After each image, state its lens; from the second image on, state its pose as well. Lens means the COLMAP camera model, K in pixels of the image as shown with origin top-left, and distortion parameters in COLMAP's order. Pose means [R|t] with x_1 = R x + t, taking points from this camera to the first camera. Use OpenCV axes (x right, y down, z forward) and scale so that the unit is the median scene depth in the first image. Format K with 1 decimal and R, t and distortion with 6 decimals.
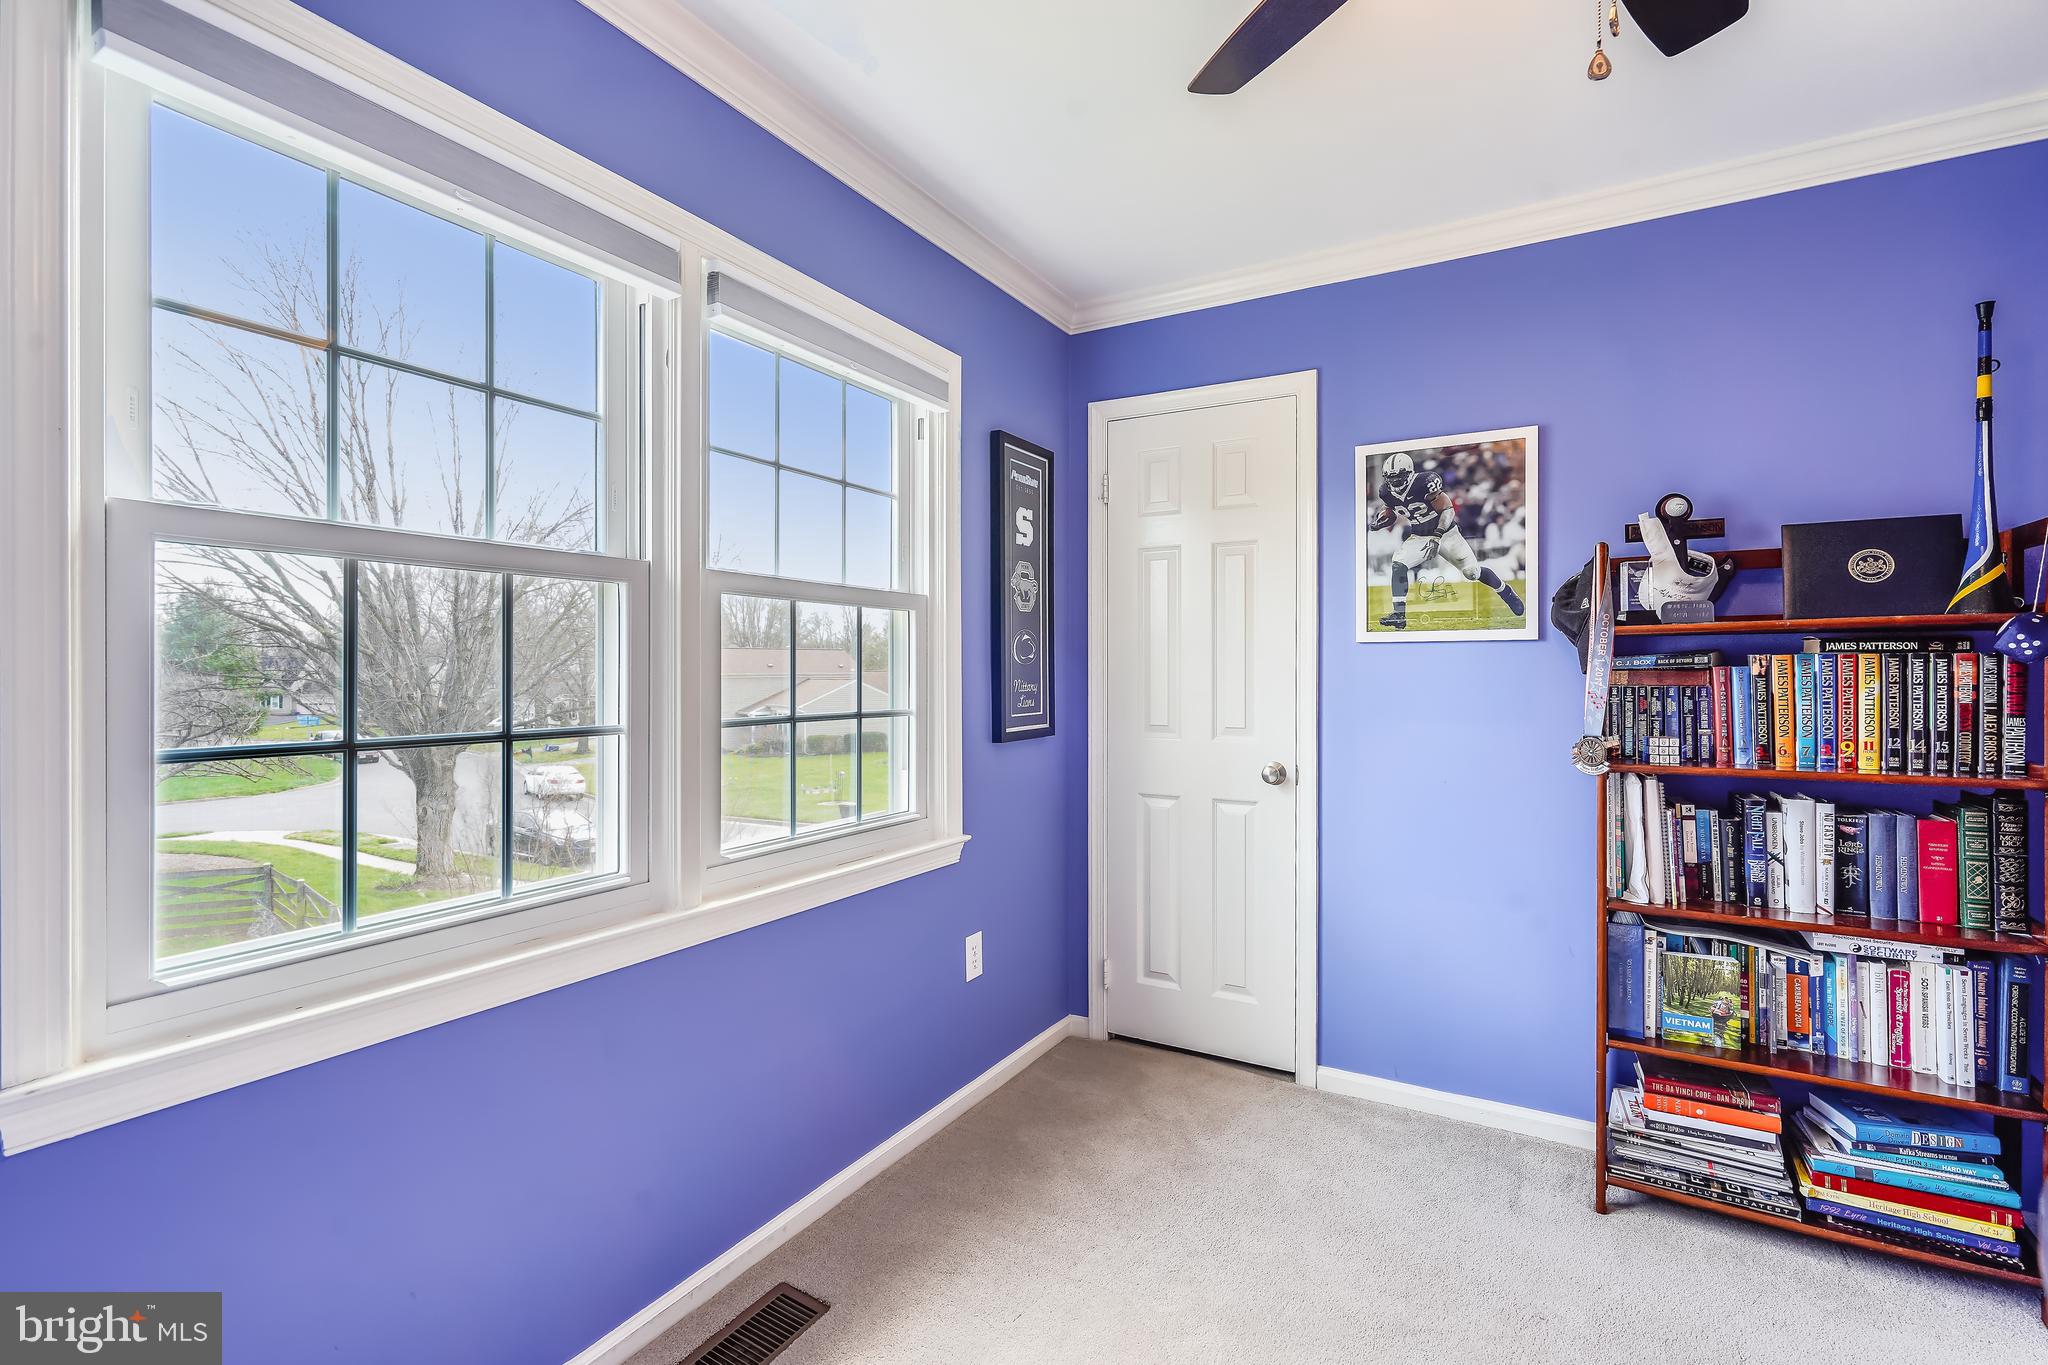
lens RADIAL K [[934.1, 0, 1045.4], [0, 934.1, 671.6], [0, 0, 1]] dist [-0.002790, 0.000969]
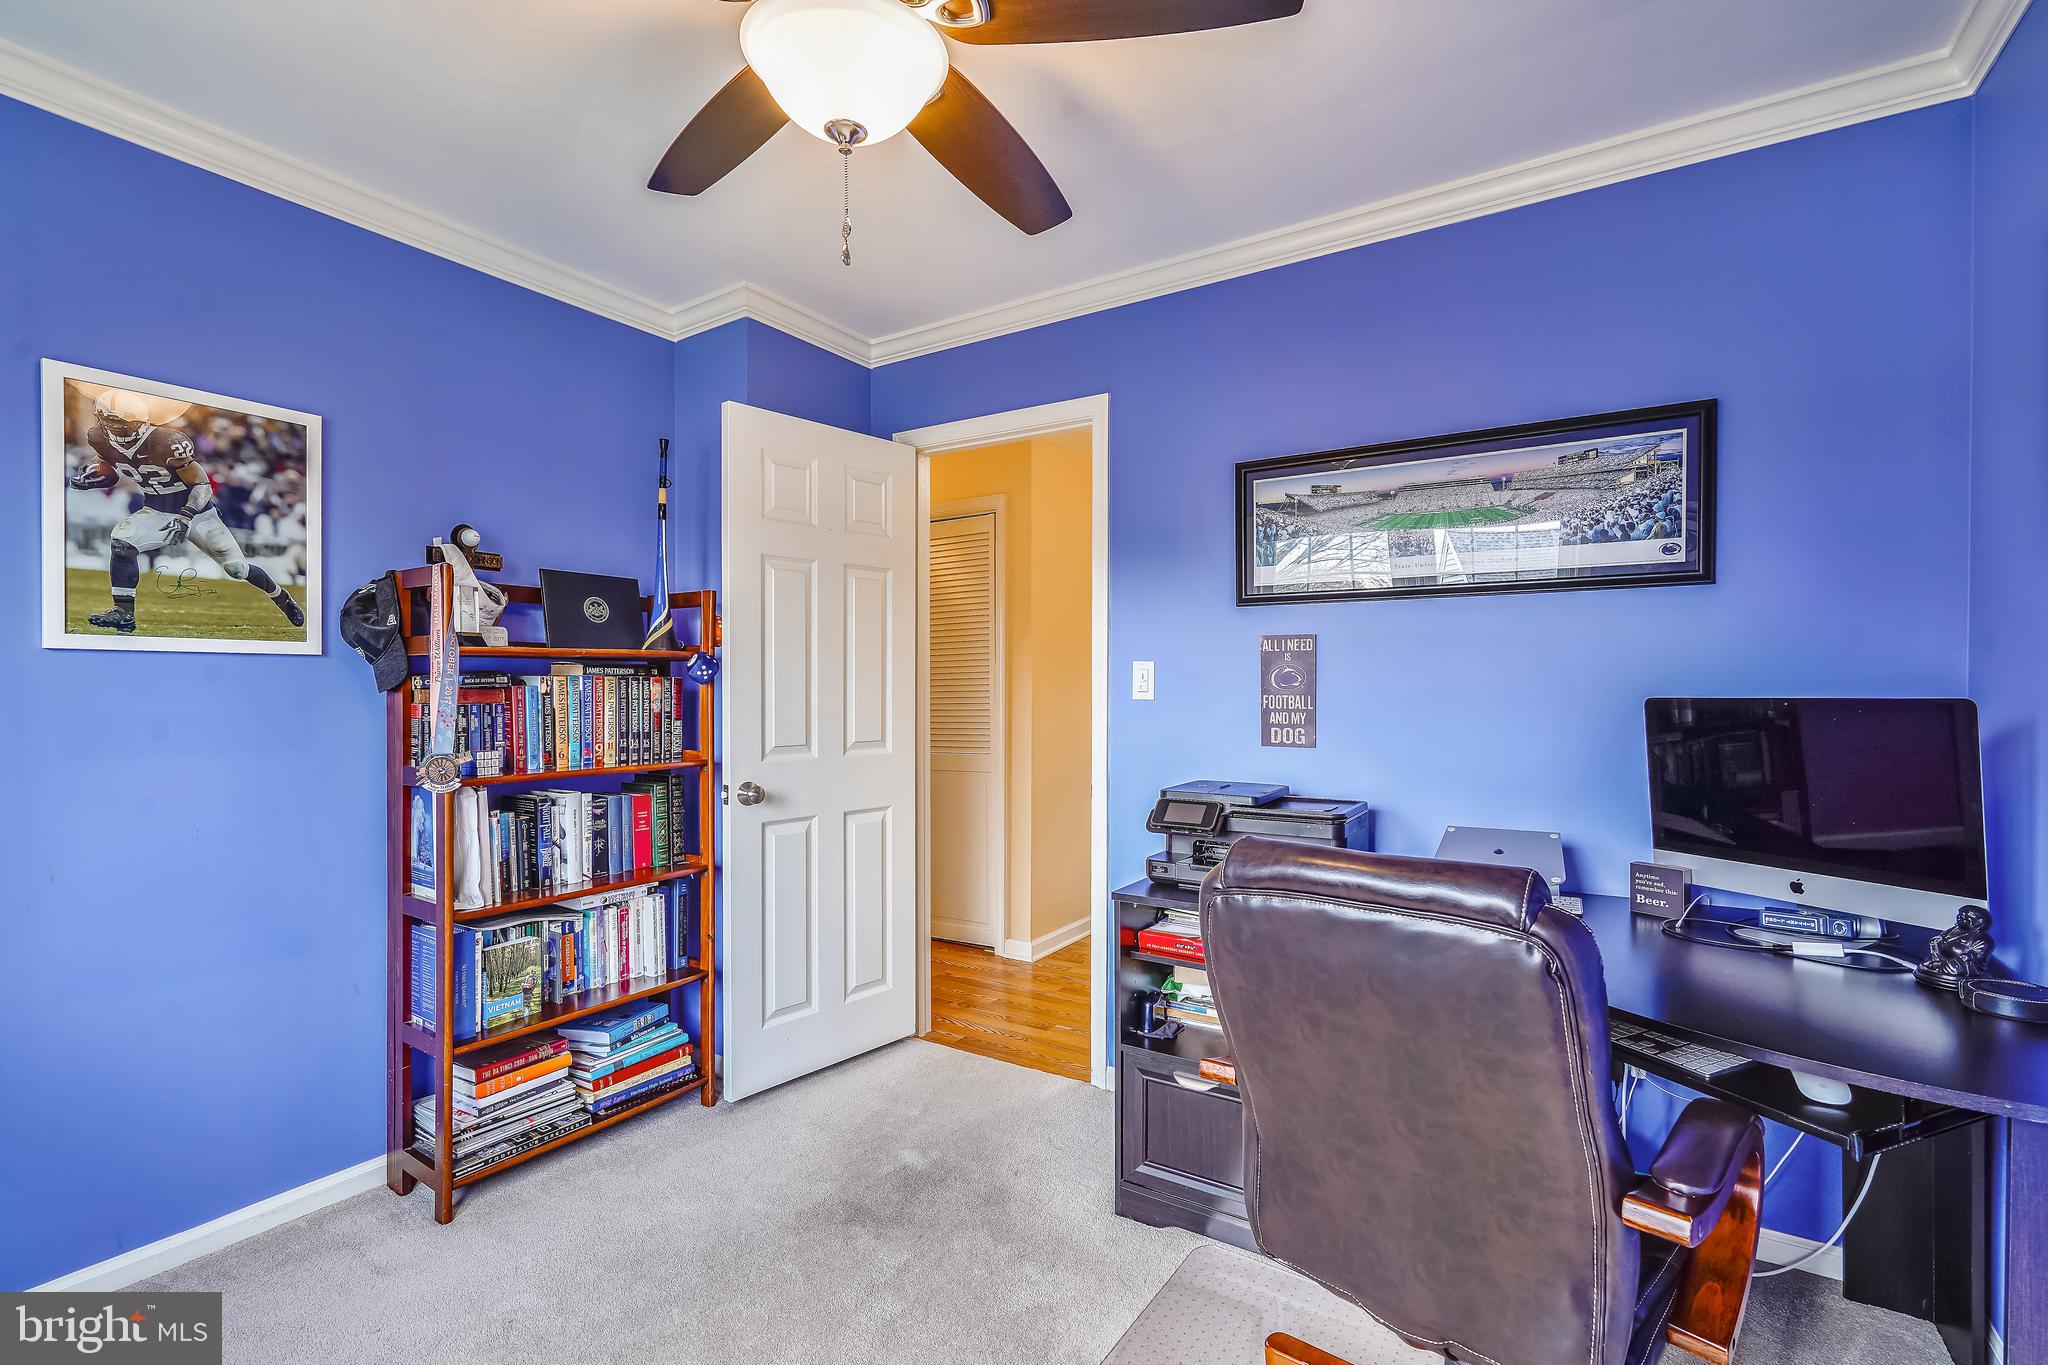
lens RADIAL K [[934.1, 0, 1033.6], [0, 934.1, 687.7], [0, 0, 1]] dist [-0.002790, 0.000969]
pose [[0.035948, 0.000347, 0.999354, -0.406399], [-0.001146, 0.999999, -0.000306, -0.003612], [-0.999353, -0.001135, 0.035949, 0.331333]]
